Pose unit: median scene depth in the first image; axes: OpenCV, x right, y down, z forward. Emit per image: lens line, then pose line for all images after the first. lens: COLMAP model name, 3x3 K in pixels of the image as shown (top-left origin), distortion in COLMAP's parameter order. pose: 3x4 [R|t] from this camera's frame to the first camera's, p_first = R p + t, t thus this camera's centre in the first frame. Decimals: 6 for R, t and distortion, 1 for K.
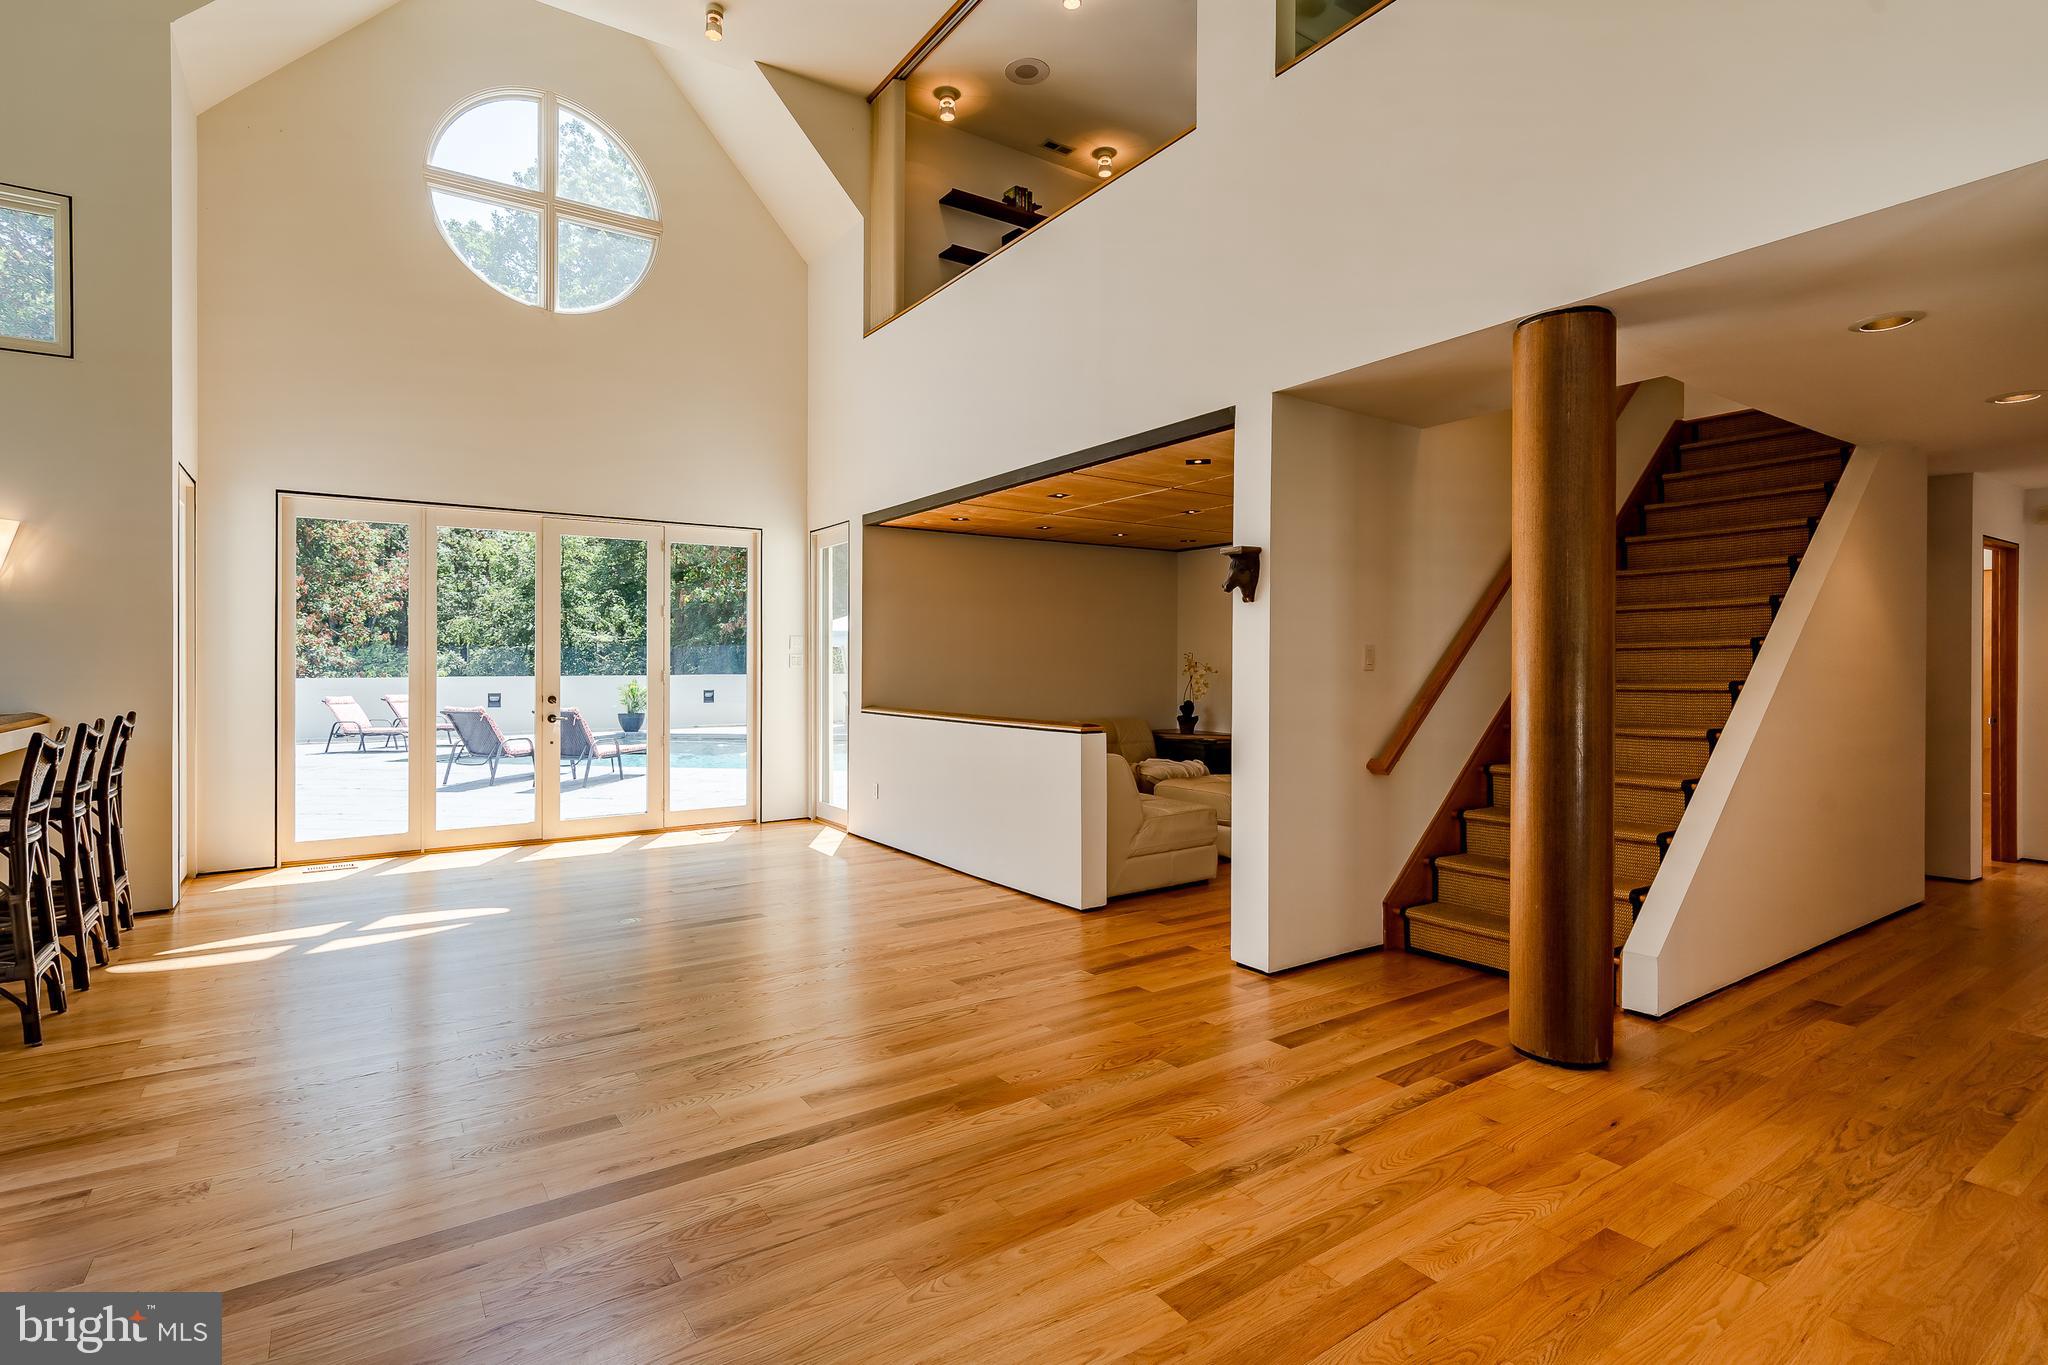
lens RADIAL K [[998.0, 0, 1018.8], [0, 998.0, 671.9], [0, 0, 1]] dist [-0.002265, -0.000968]
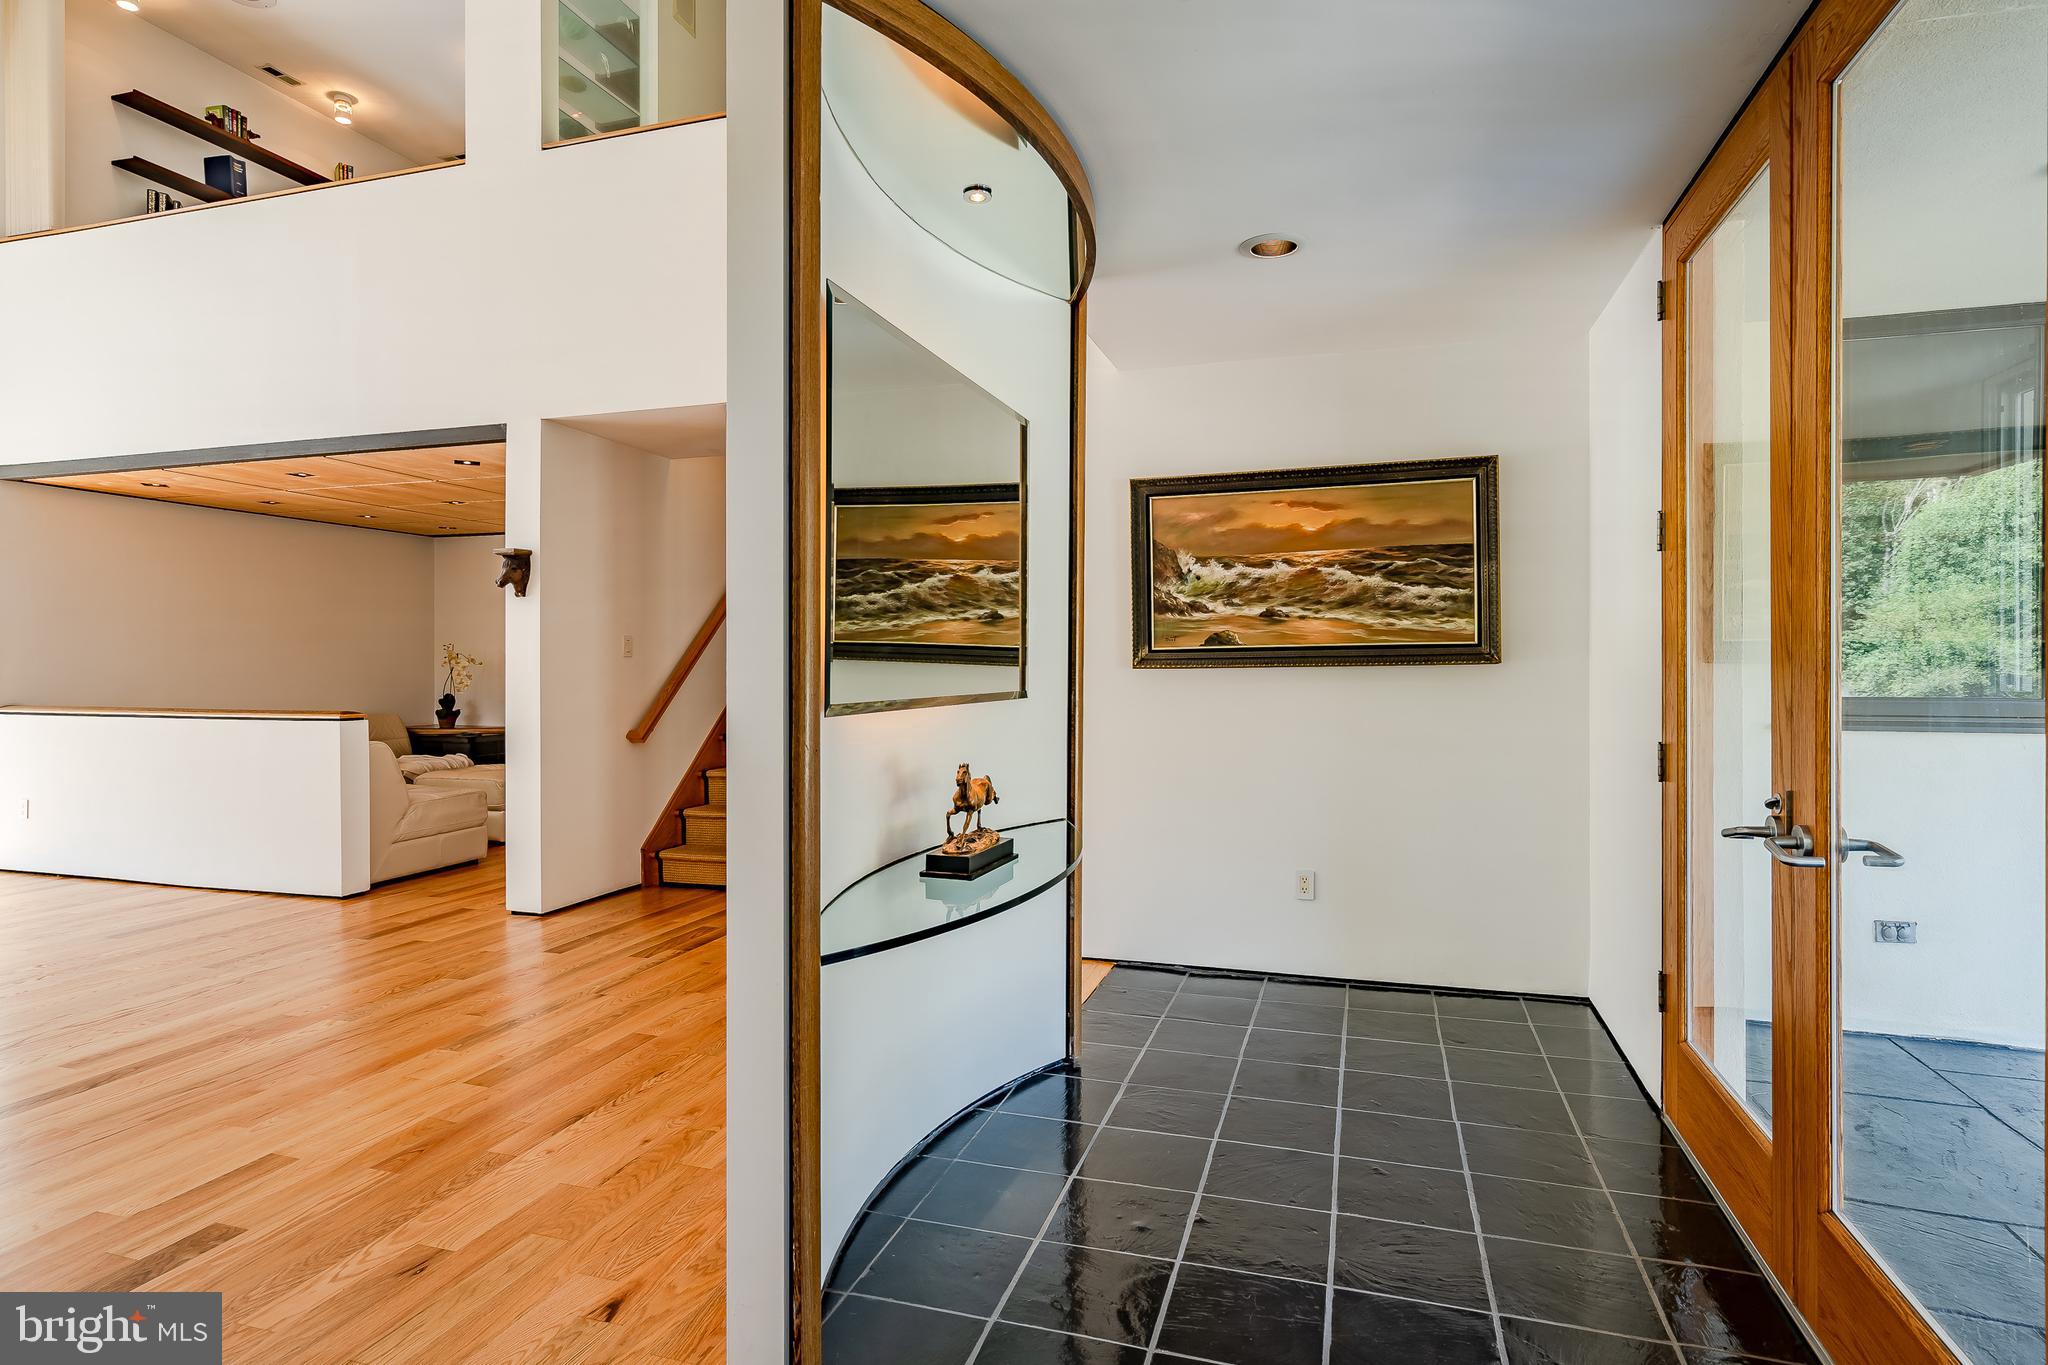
lens RADIAL K [[1077.6, 0, 1015.6], [0, 1077.6, 670.8], [0, 0, 1]] dist [0.012749, -0.002199]
pose [[0.787624, -0.005148, 0.616135, -0.084185], [0.004397, 0.999987, 0.002733, 0.013028], [-0.616141, 0.000557, 0.787636, -0.315519]]
